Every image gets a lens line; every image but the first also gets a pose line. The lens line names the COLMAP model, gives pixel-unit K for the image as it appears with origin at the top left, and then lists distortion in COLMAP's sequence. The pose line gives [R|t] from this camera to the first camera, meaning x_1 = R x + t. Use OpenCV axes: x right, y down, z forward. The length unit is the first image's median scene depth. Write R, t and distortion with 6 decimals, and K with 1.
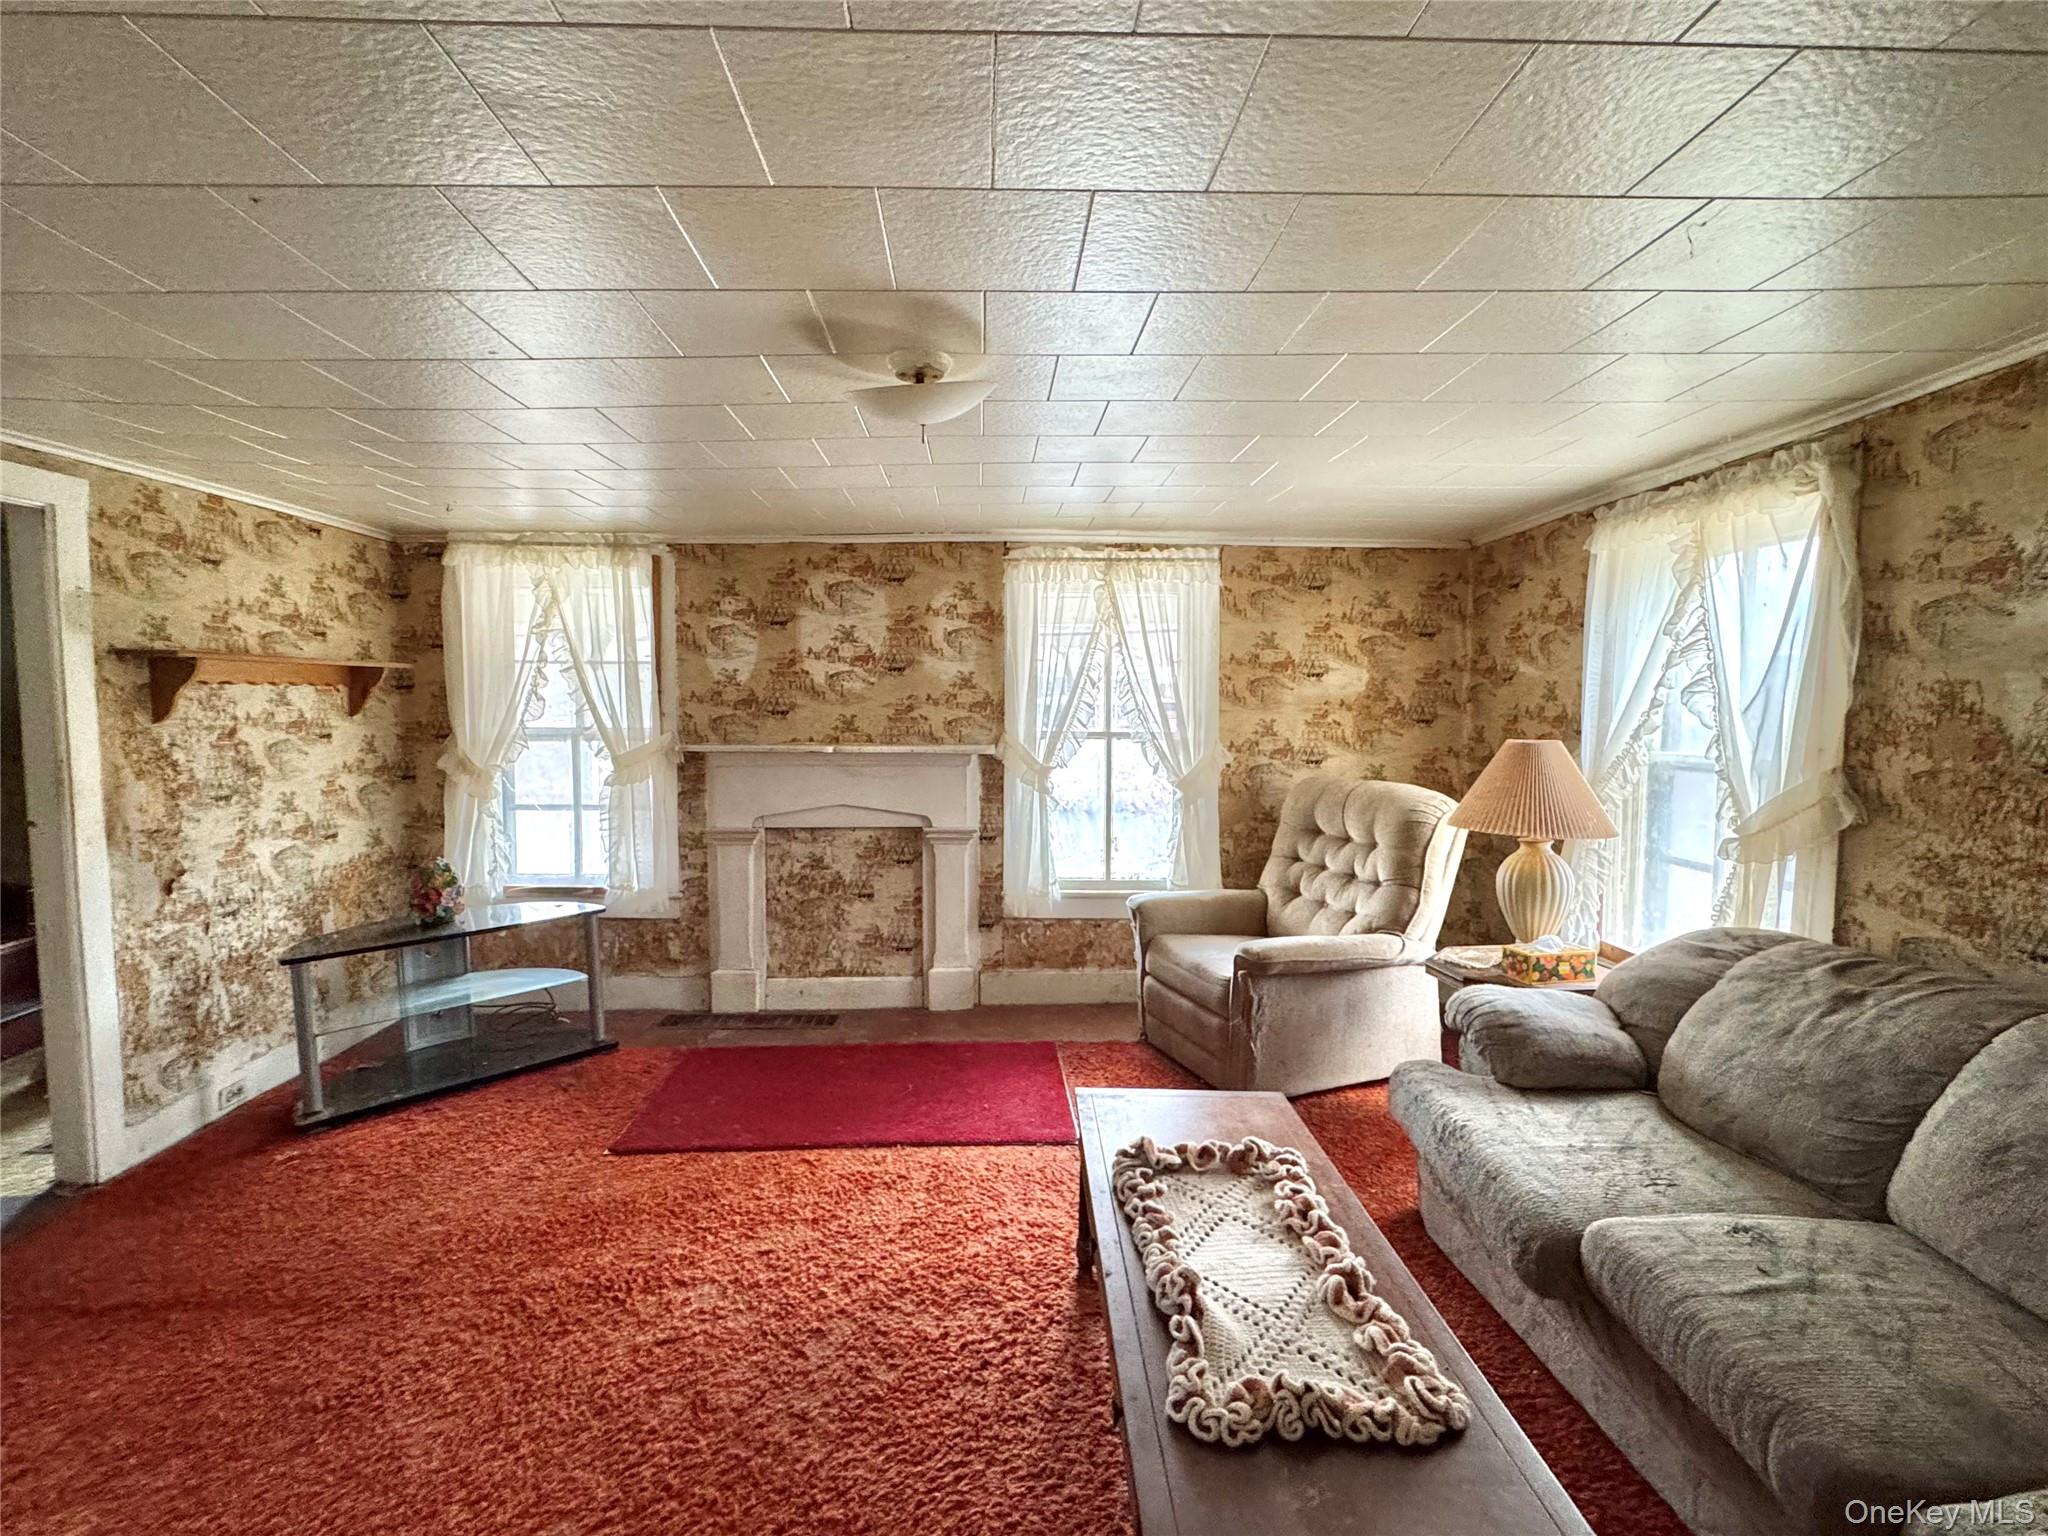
lens RADIAL K [[936.4, 0, 1024.0], [0, 936.4, 768.0], [0, 0, 1]] dist [0.000605, -0.000445]
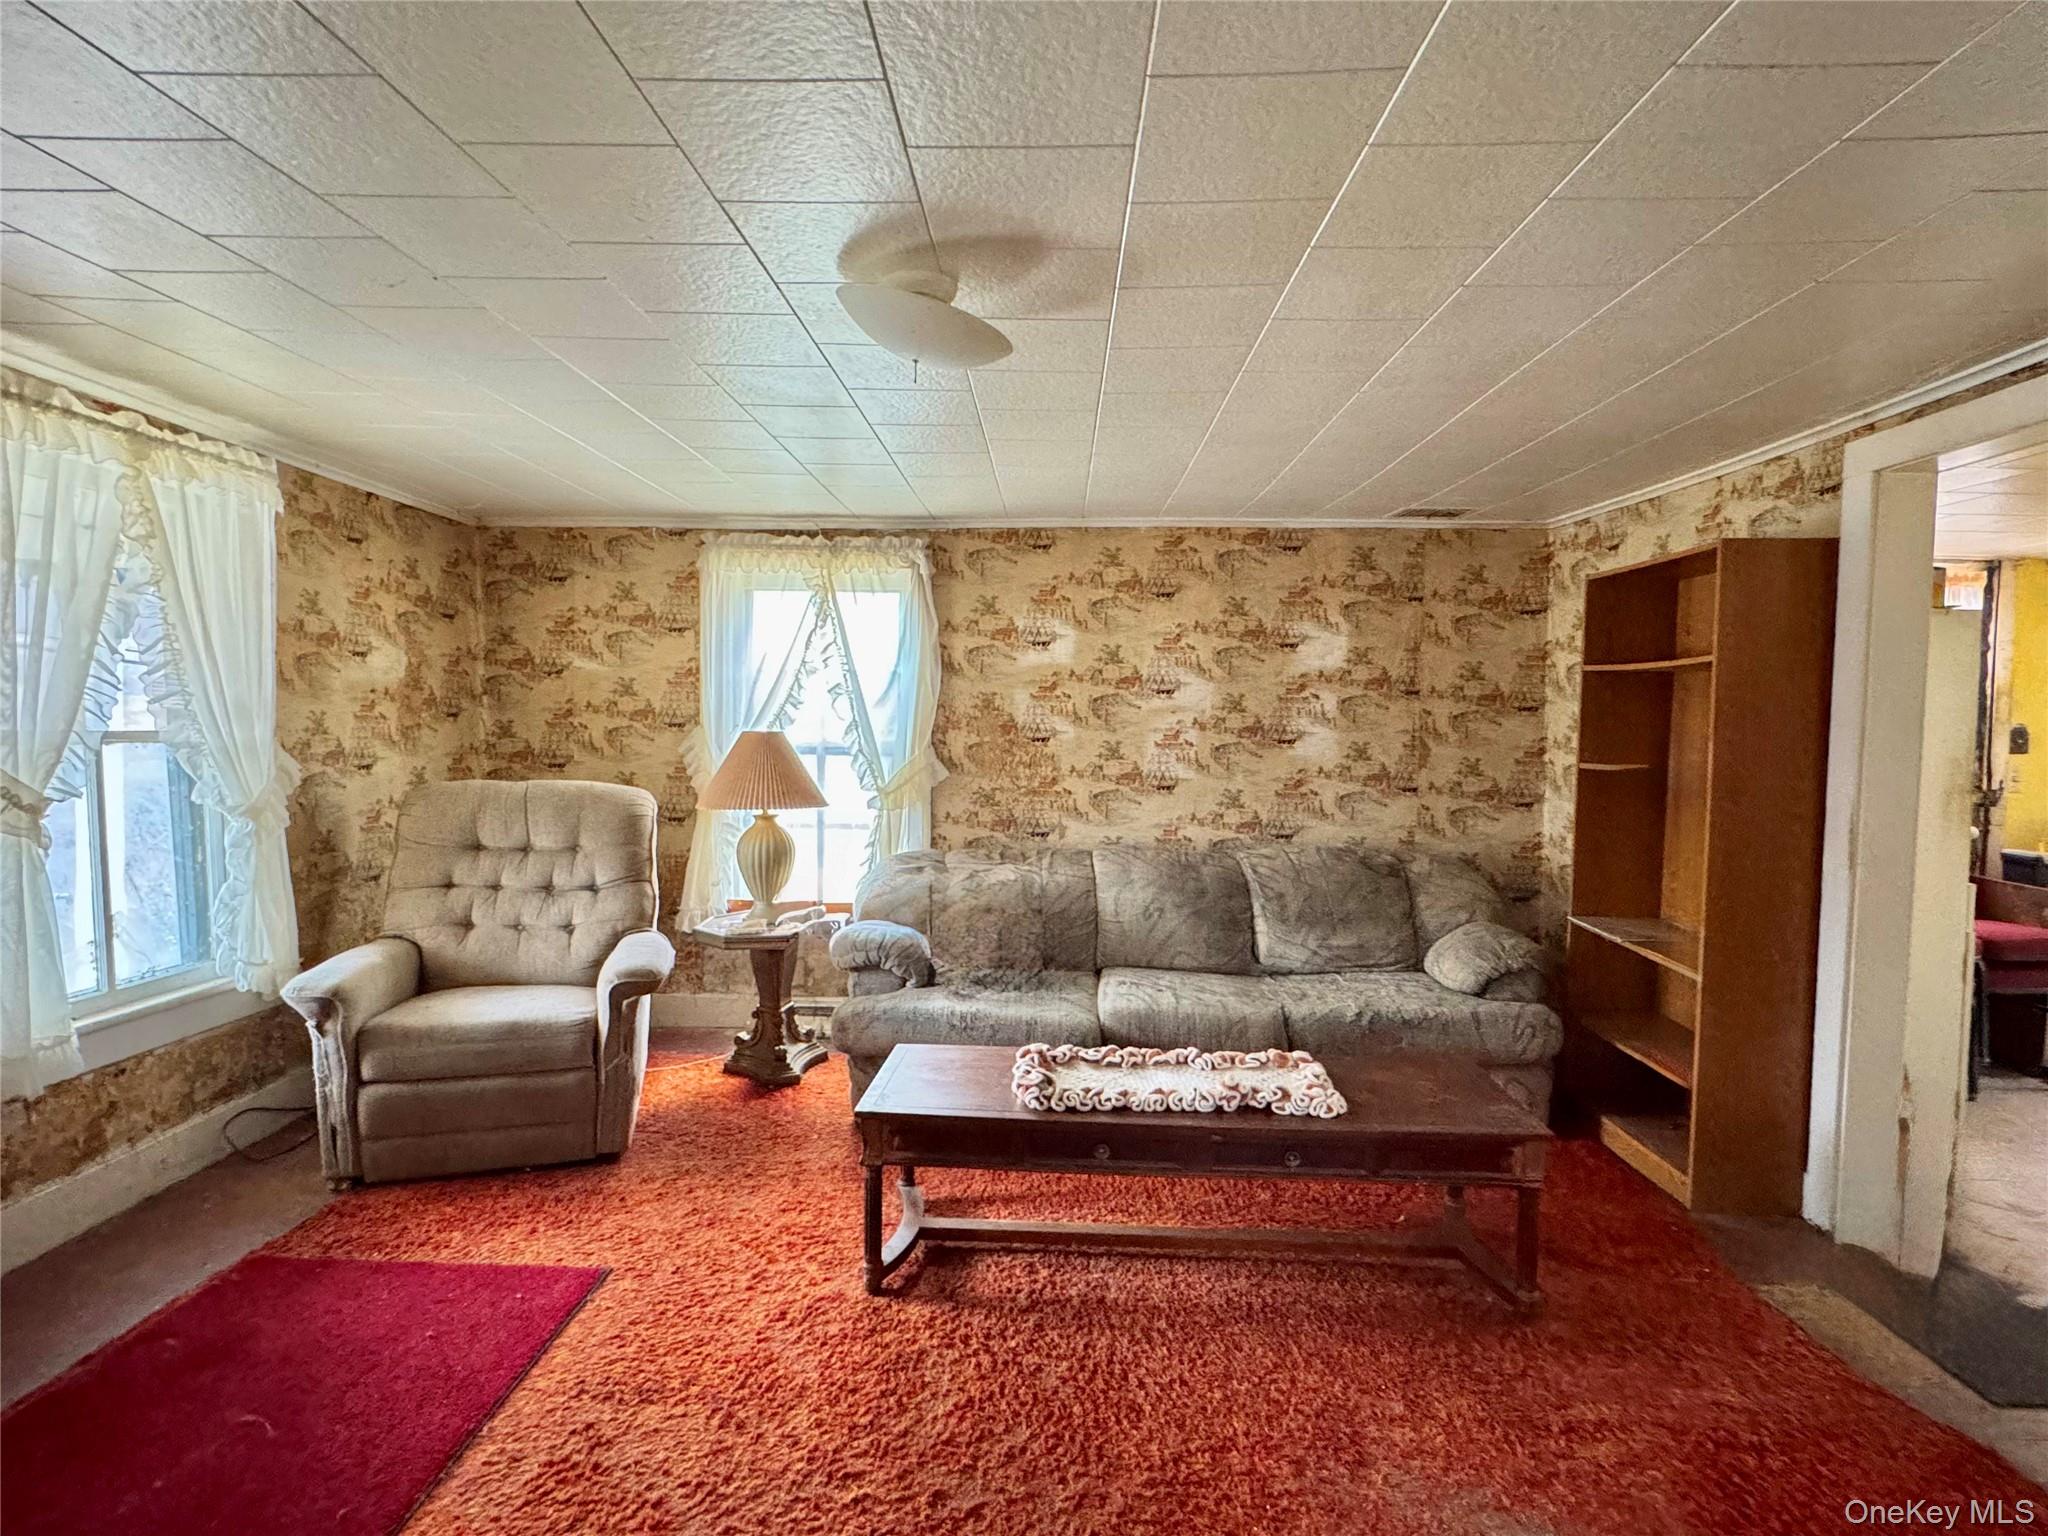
lens RADIAL K [[1016.8, 0, 1024.0], [0, 1016.8, 768.0], [0, 0, 1]] dist [0.000923, -0.000090]
pose [[0.070692, -0.047536, 0.996365, -0.635866], [0.049606, 0.997795, 0.044085, -0.020394], [-0.996264, 0.046310, 0.072894, 0.520970]]
